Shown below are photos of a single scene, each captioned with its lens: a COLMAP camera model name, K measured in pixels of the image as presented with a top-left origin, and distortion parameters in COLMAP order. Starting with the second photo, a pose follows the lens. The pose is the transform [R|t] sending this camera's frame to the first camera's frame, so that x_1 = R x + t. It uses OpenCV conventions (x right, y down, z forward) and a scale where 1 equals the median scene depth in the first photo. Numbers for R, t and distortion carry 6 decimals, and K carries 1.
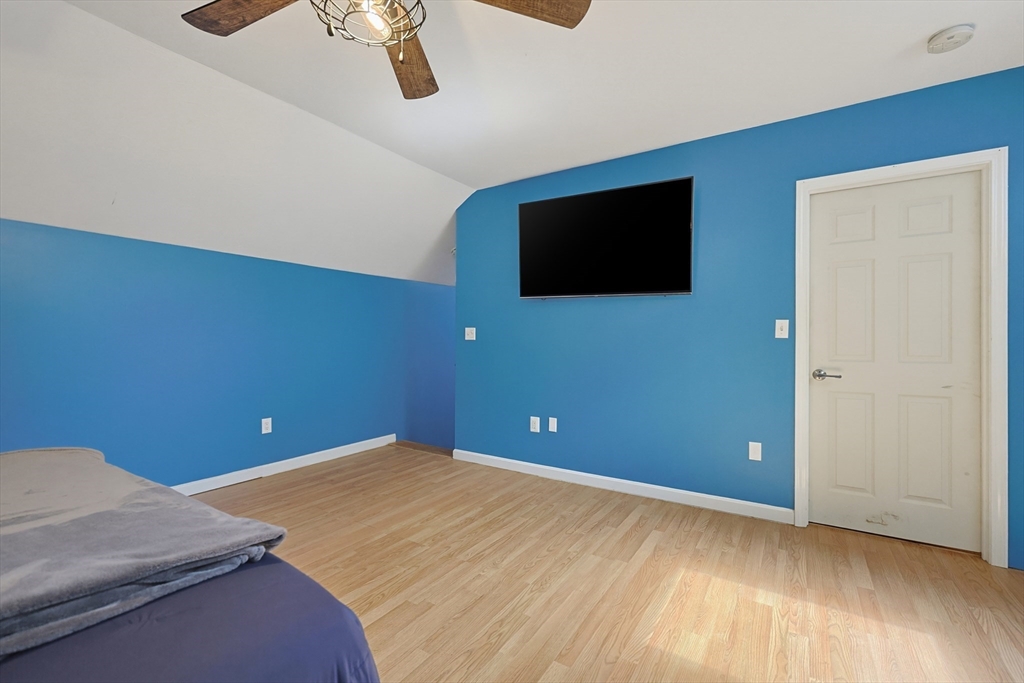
lens RADIAL K [[441.2, 0, 514.8], [0, 441.2, 337.4], [0, 0, 1]] dist [-0.000184, -0.000940]
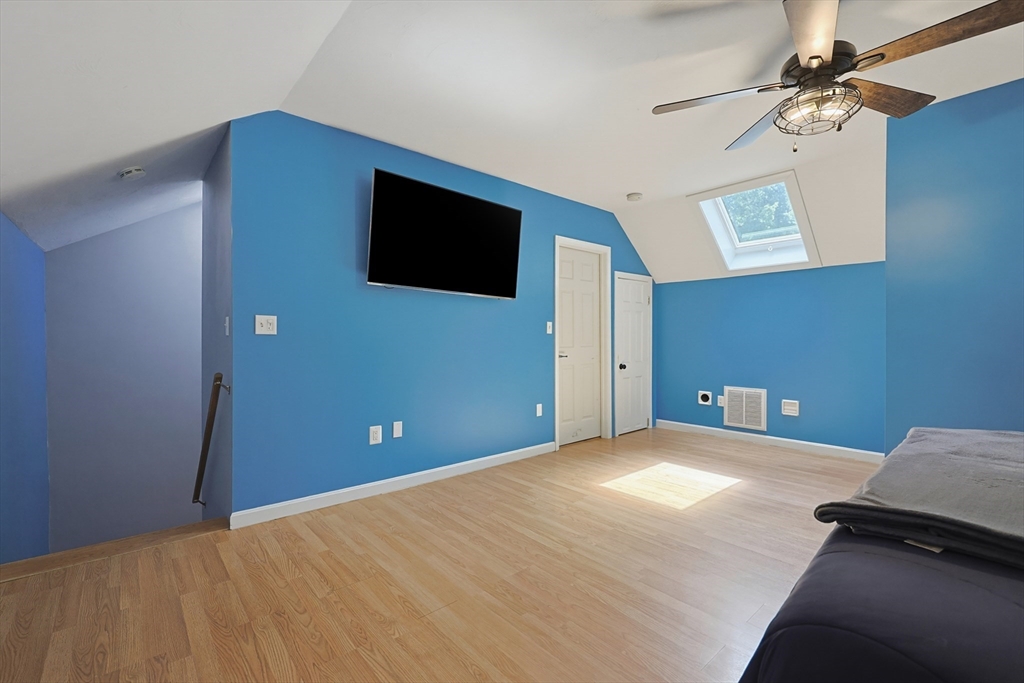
lens RADIAL K [[441.2, 0, 514.3], [0, 441.2, 343.5], [0, 0, 1]] dist [-0.000184, -0.000940]
pose [[0.274881, -0.014865, 0.961363, -0.882401], [-0.004826, 0.999847, 0.016840, 0.009834], [-0.961466, -0.009269, 0.274768, 0.663593]]
